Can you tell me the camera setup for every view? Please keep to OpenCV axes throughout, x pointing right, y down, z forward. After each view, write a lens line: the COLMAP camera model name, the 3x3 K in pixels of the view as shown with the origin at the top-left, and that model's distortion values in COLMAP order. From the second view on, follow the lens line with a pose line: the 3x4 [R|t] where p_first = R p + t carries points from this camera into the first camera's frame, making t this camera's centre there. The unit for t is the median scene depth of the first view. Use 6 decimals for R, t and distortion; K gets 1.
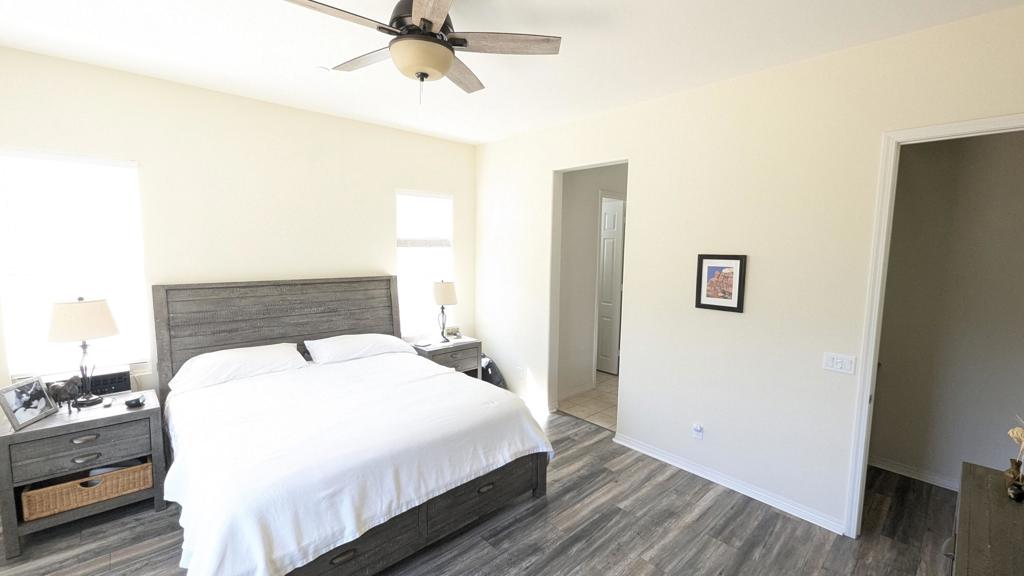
lens RADIAL K [[423.1, 0, 514.9], [0, 423.1, 287.7], [0, 0, 1]] dist [-0.001386, 0.000256]
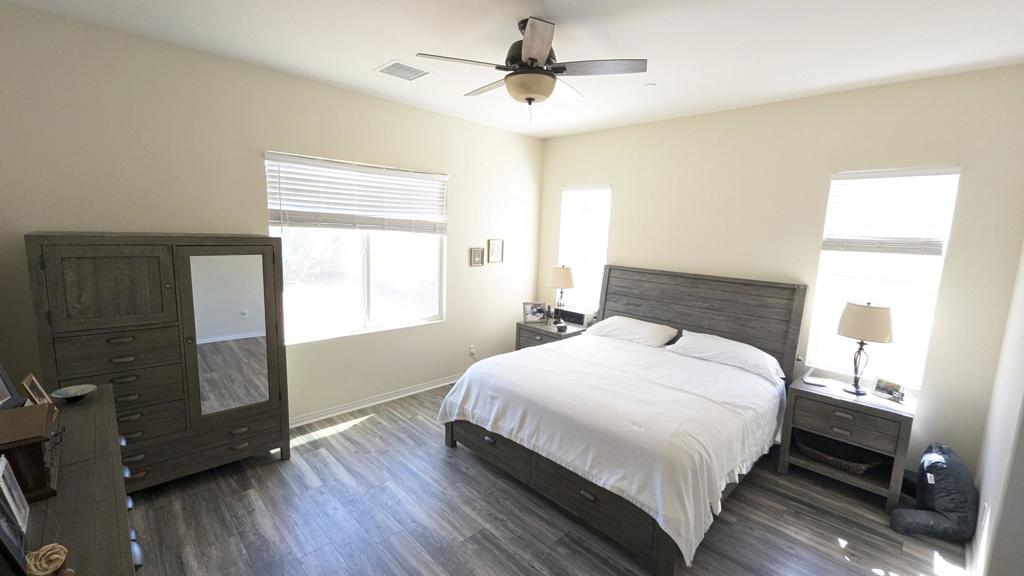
lens RADIAL K [[423.1, 0, 514.9], [0, 423.1, 287.7], [0, 0, 1]] dist [-0.001386, 0.000256]
pose [[0.037311, 0.129020, -0.990940, 0.795072], [-0.134271, 0.983285, 0.122968, -0.081207], [0.990242, 0.128466, 0.054011, 0.708987]]
